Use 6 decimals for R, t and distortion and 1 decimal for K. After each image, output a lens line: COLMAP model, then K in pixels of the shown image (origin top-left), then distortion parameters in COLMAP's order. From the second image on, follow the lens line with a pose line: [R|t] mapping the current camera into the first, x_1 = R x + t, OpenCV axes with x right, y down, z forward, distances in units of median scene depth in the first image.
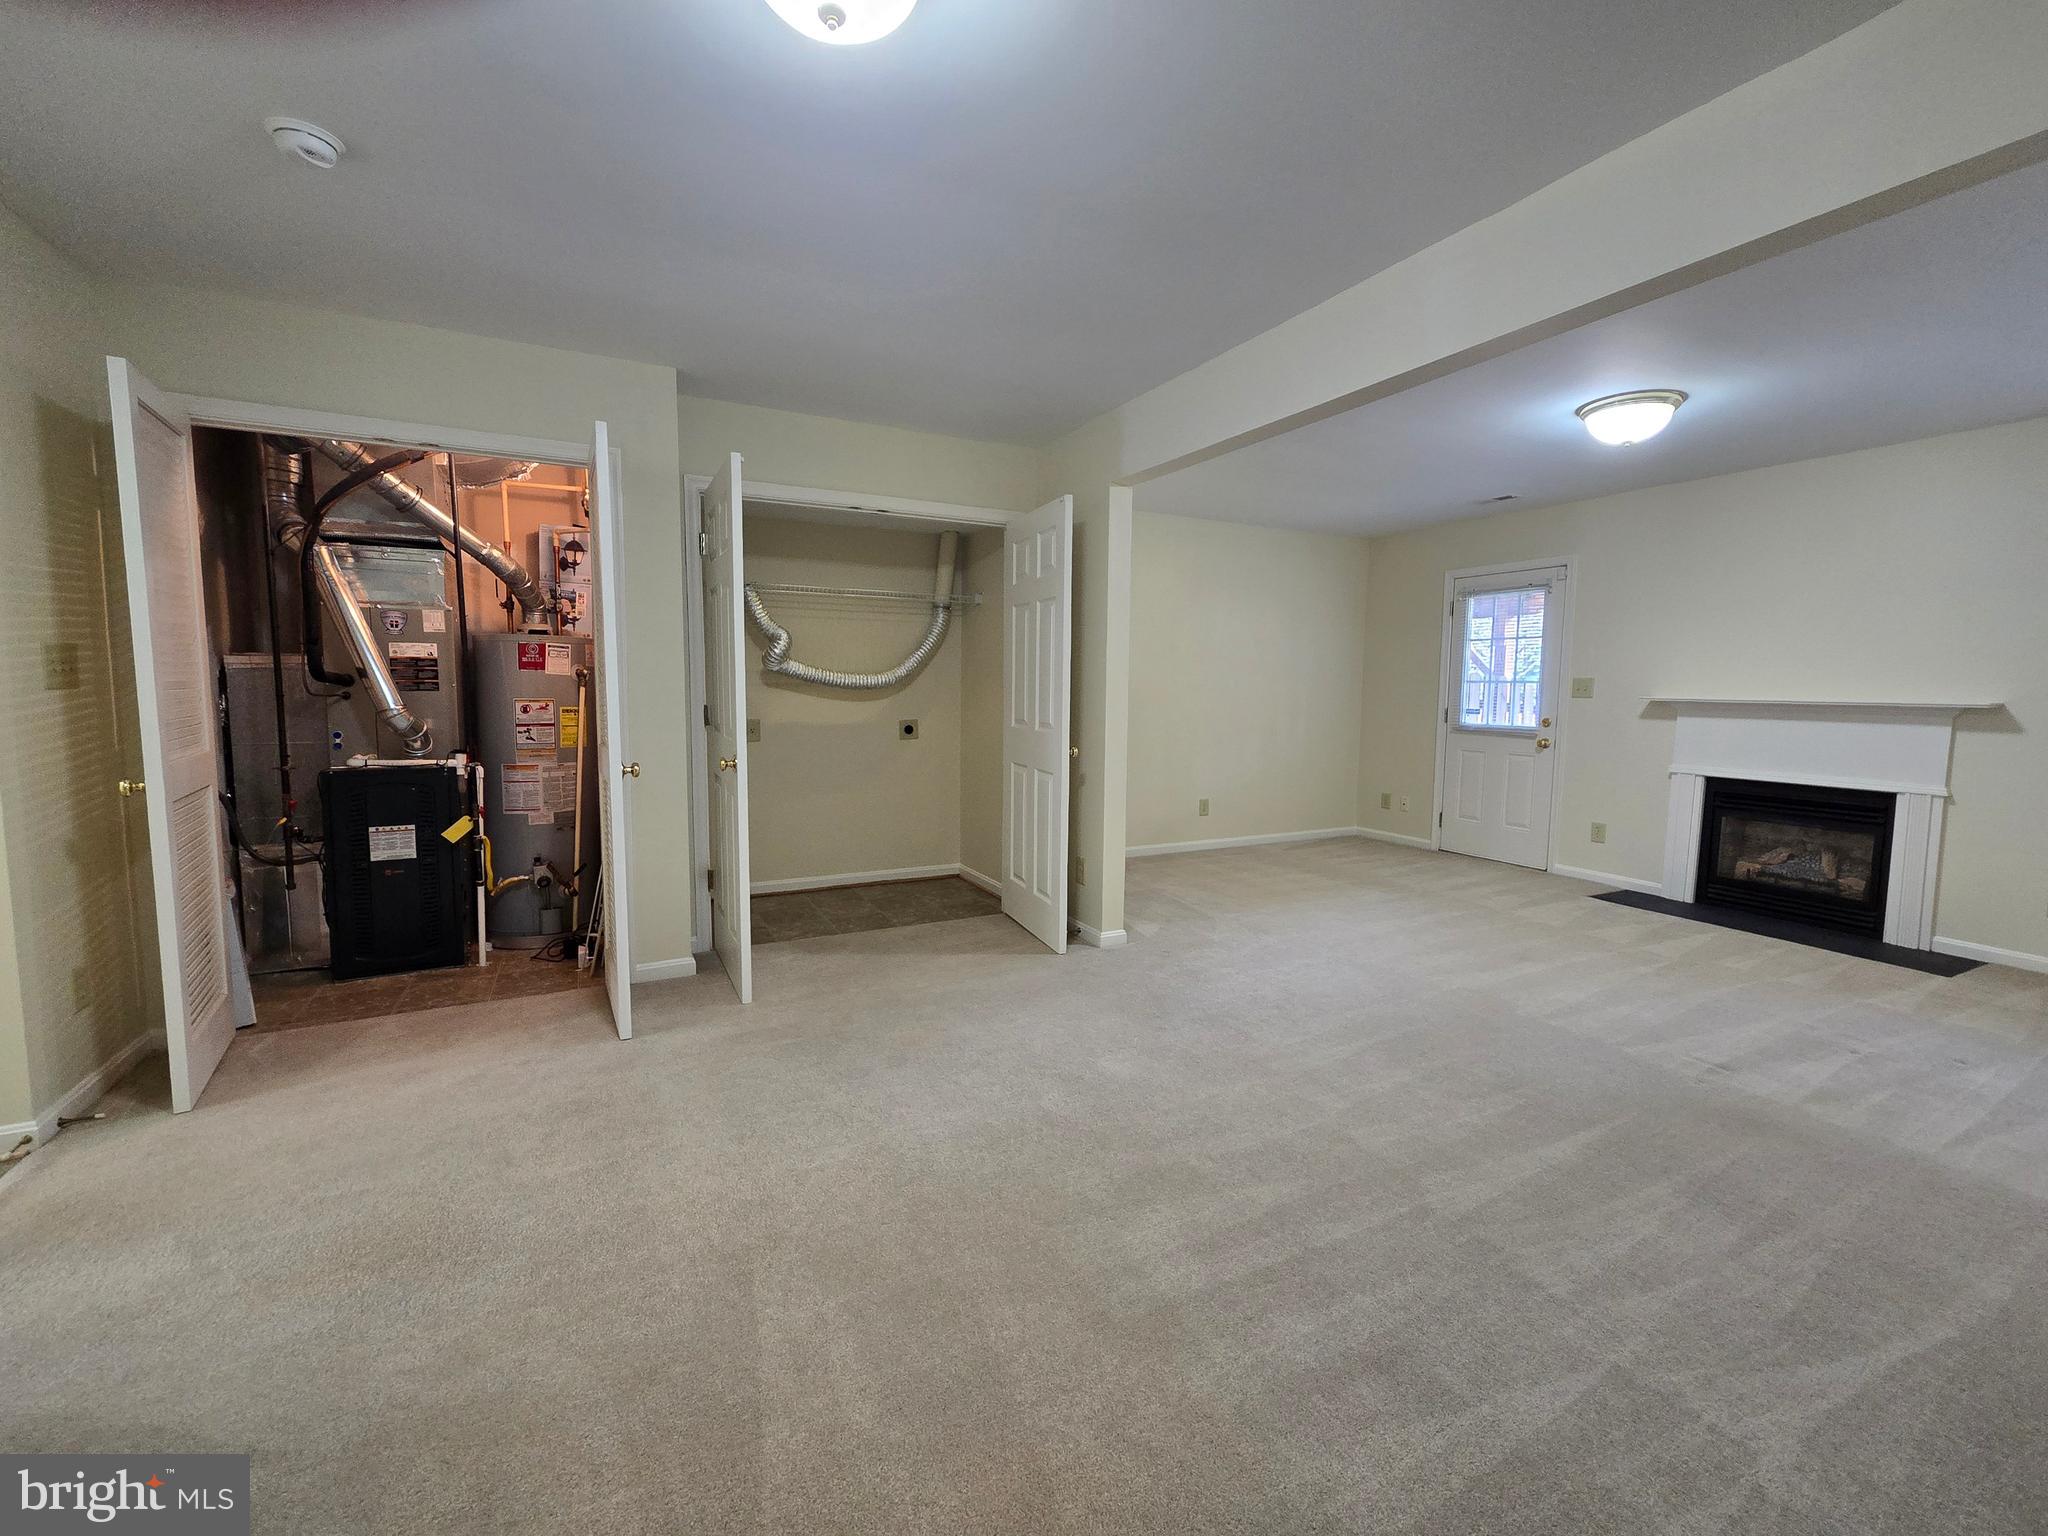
lens RADIAL K [[842.7, 0, 1028.3], [0, 842.7, 756.9], [0, 0, 1]] dist [-0.002322, 0.002016]
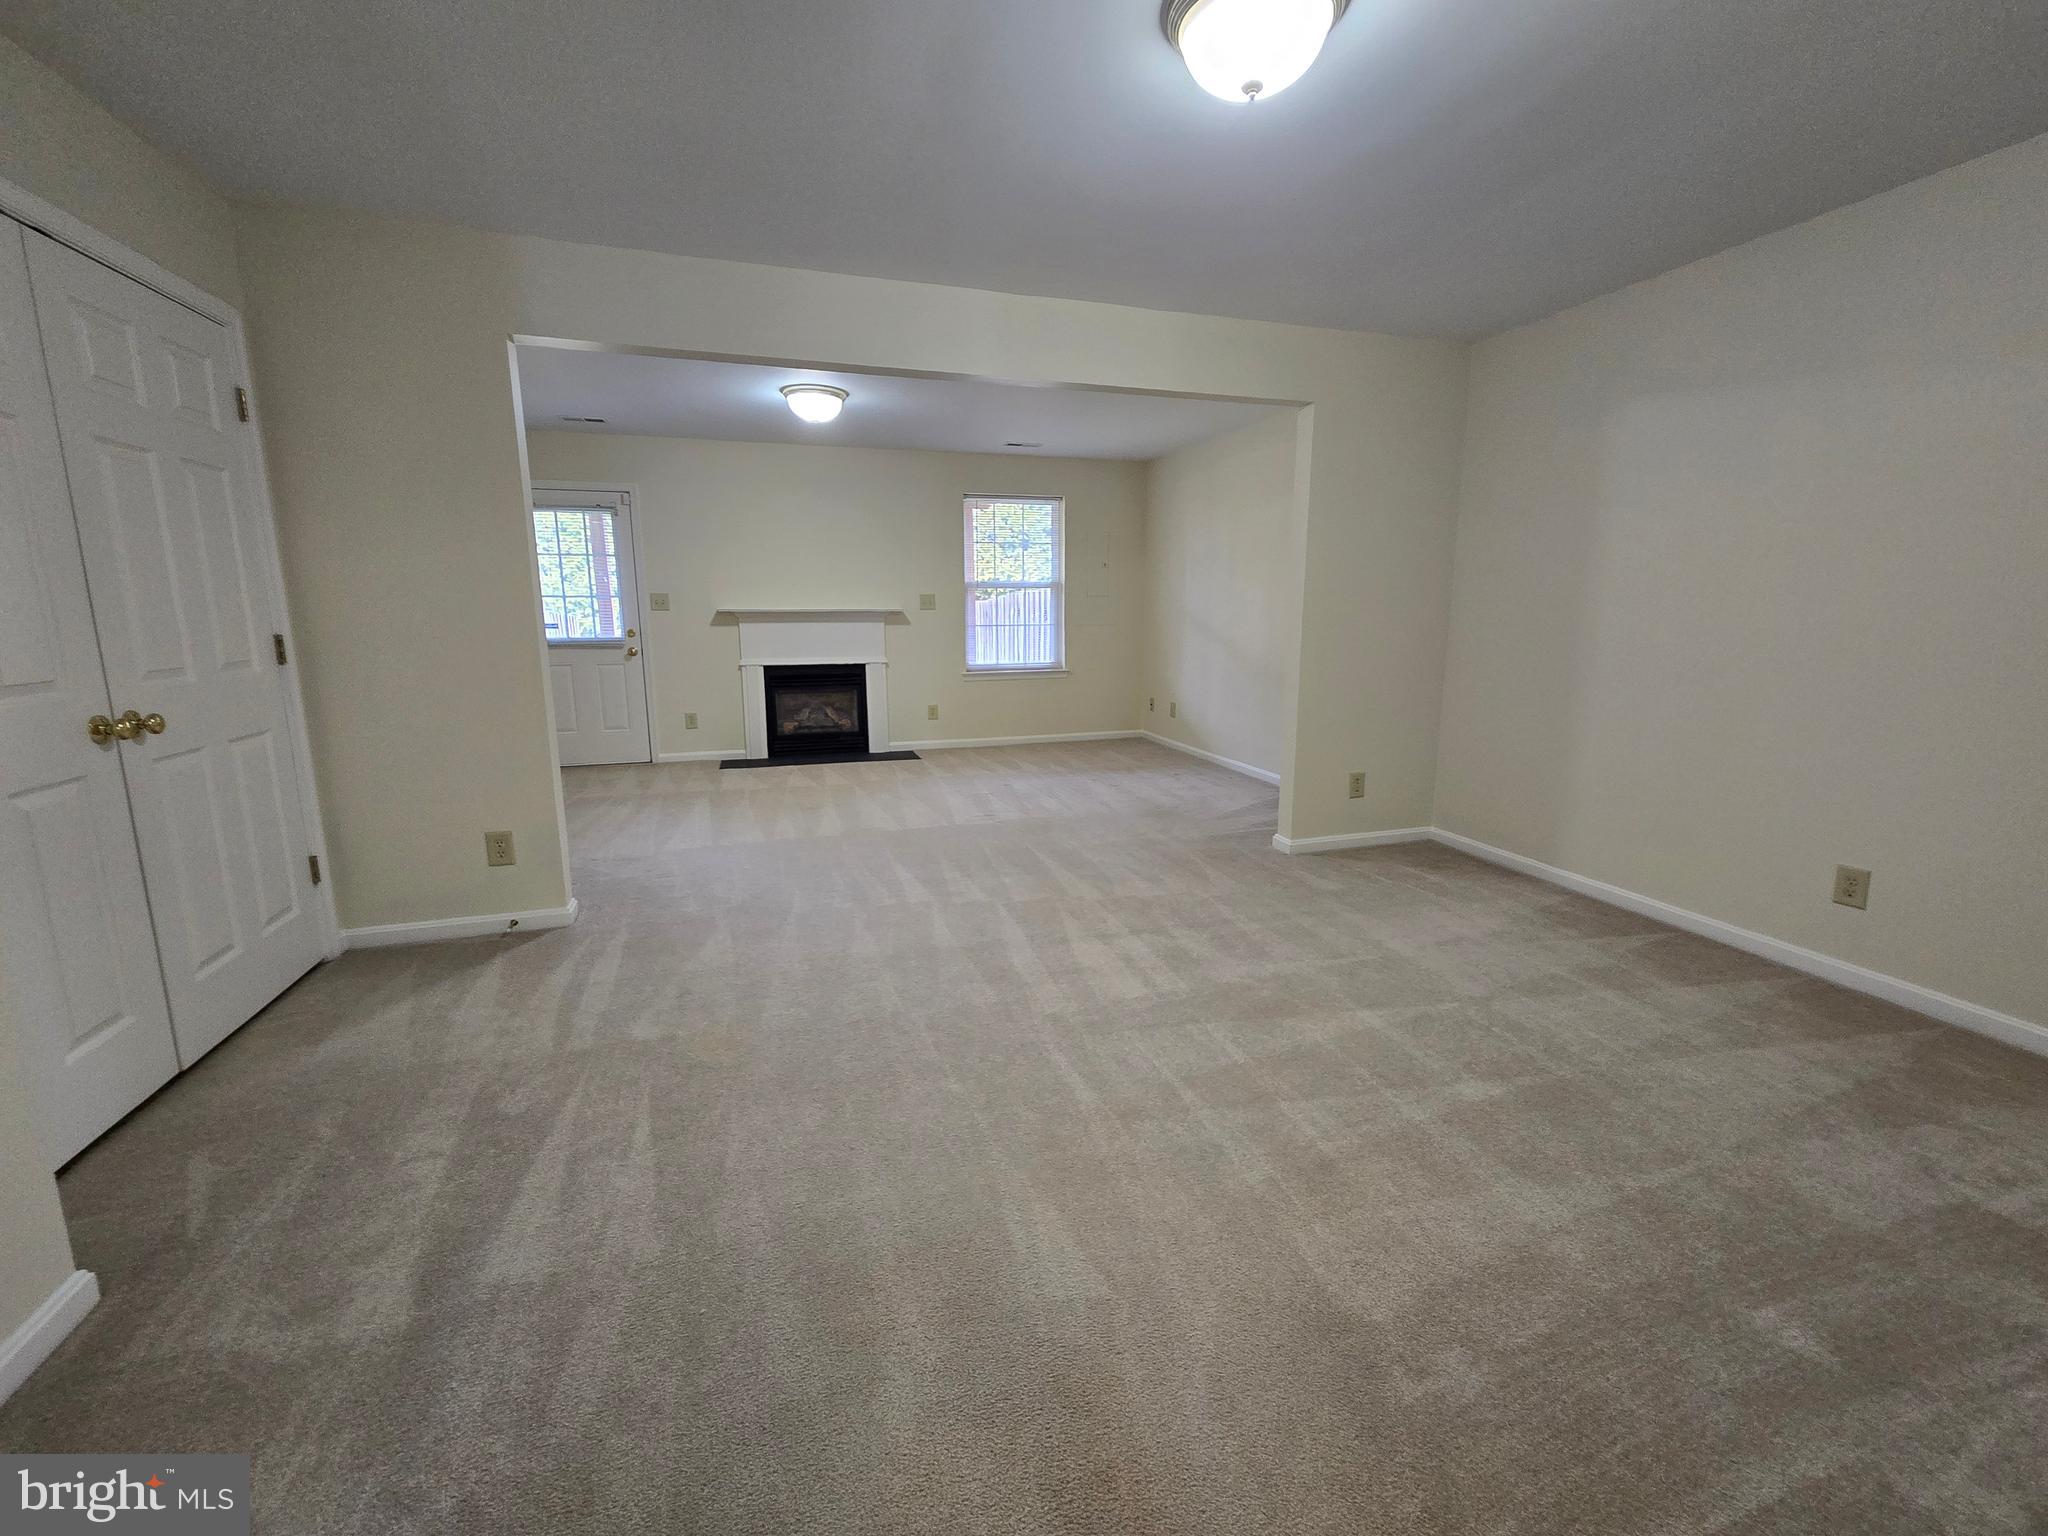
lens RADIAL K [[842.7, 0, 1021.7], [0, 842.7, 762.8], [0, 0, 1]] dist [-0.002322, 0.002016]
pose [[0.183175, -0.192470, 0.964055, -0.450949], [0.086566, 0.979996, 0.179204, -0.030053], [-0.979262, 0.050628, 0.196172, 0.295915]]
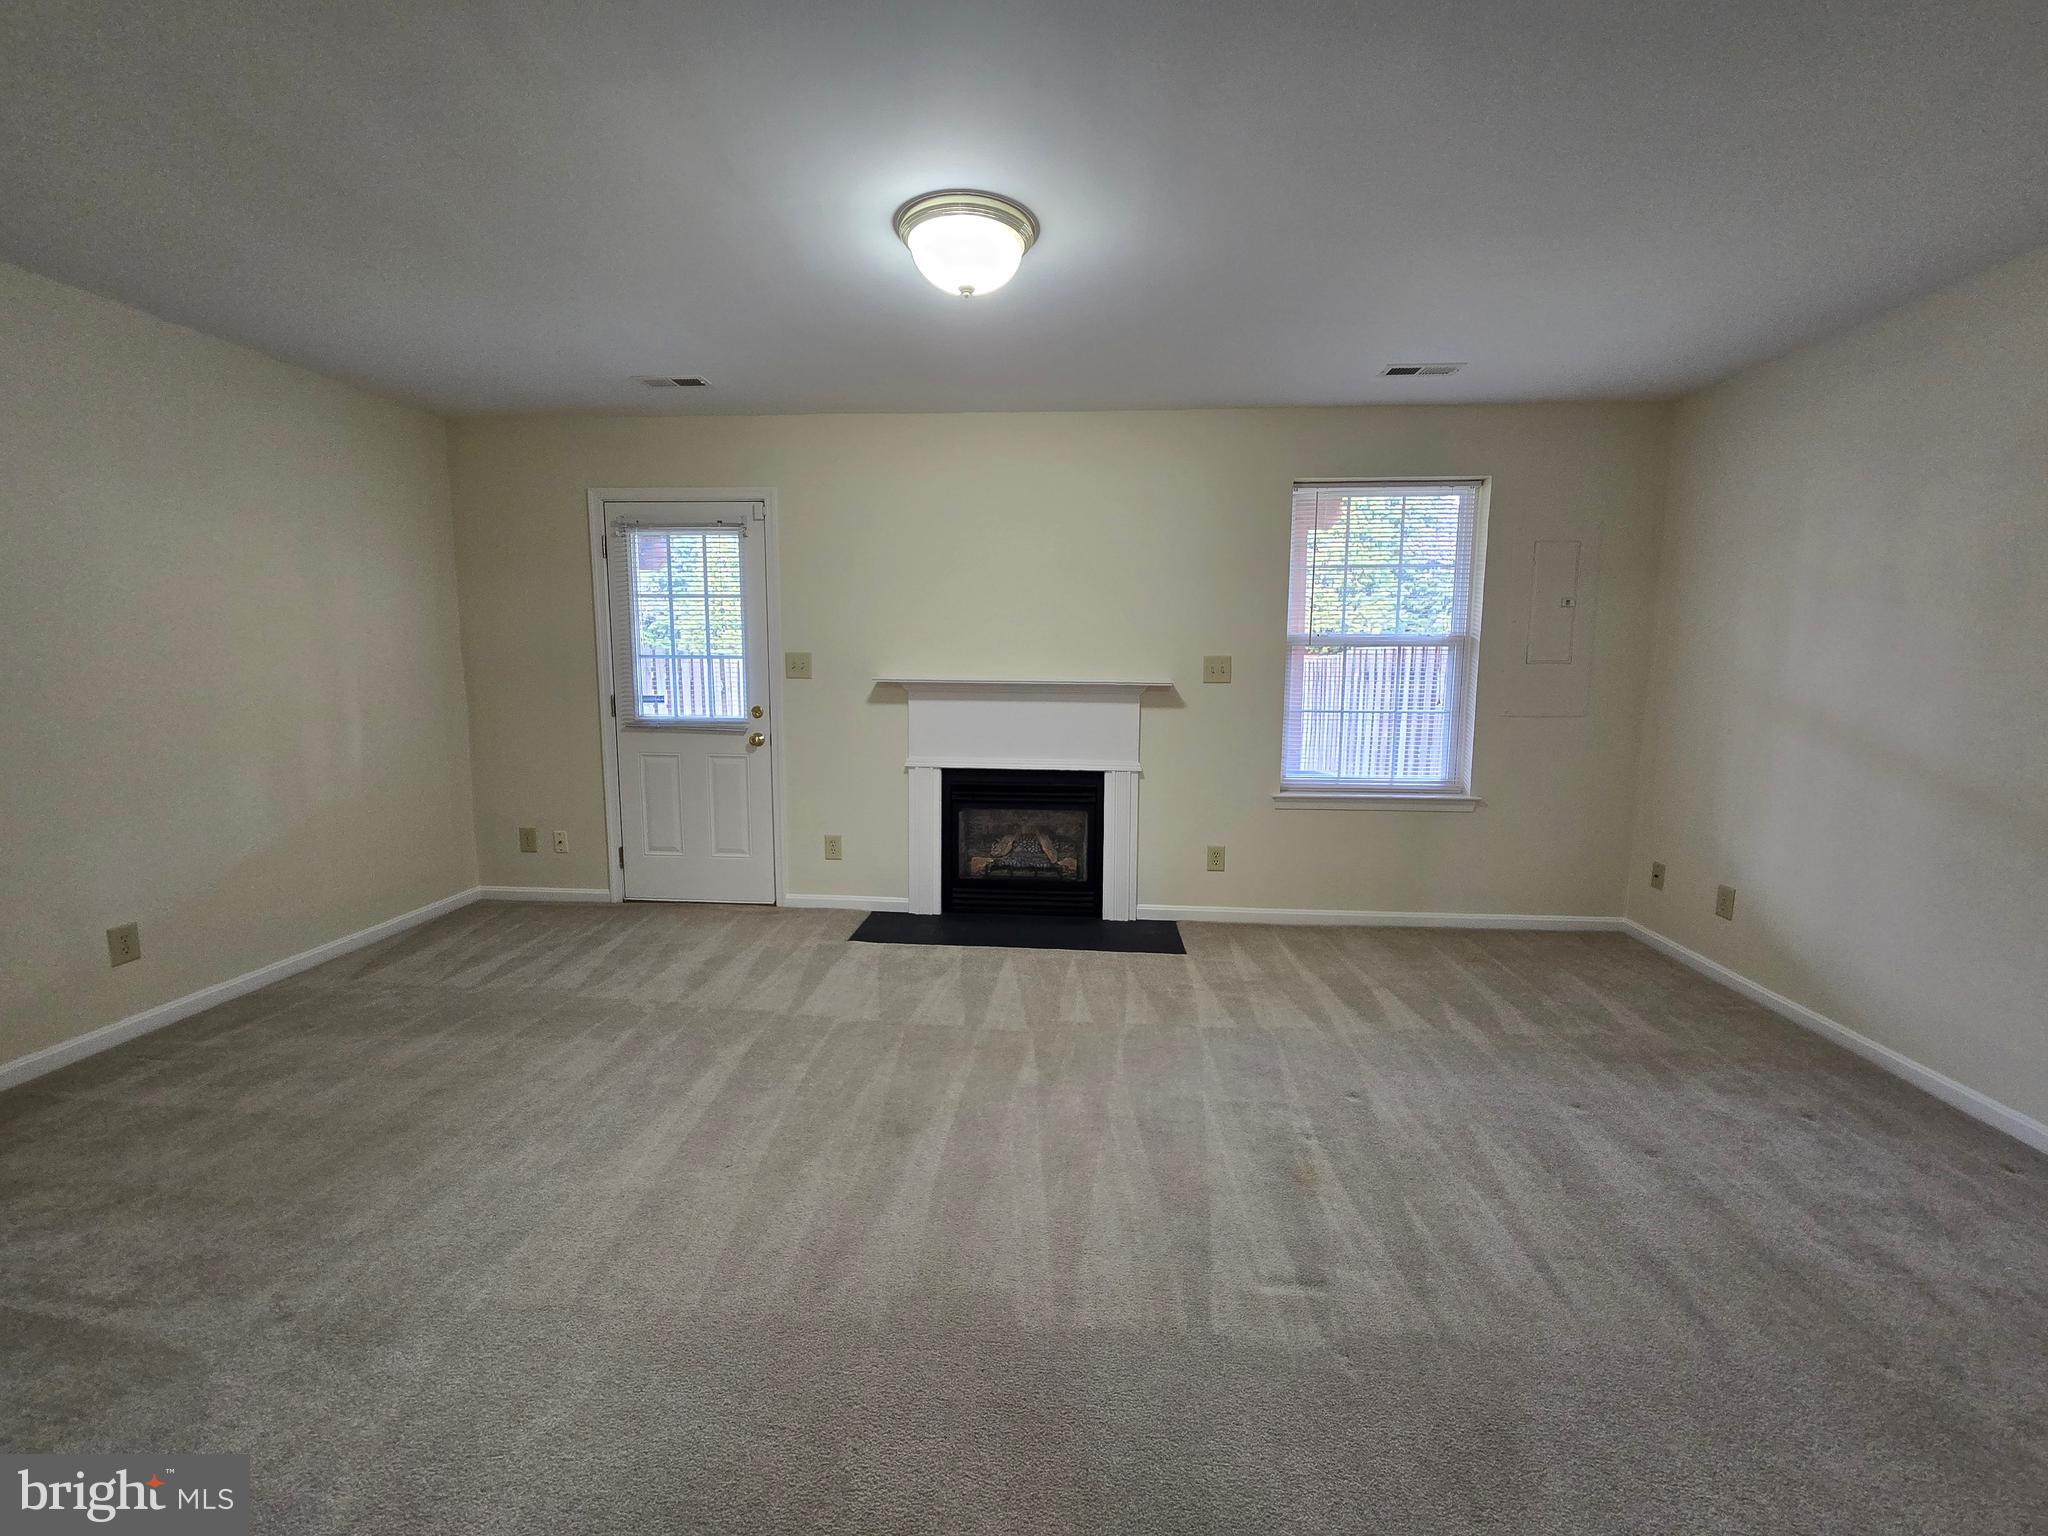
lens RADIAL K [[842.7, 0, 1032.1], [0, 842.7, 766.3], [0, 0, 1]] dist [-0.002322, 0.002016]
pose [[0.521423, -0.116339, 0.845330, 0.111498], [0.070097, 0.993154, 0.093446, -0.049654], [-0.850414, 0.010531, 0.526008, 0.431477]]
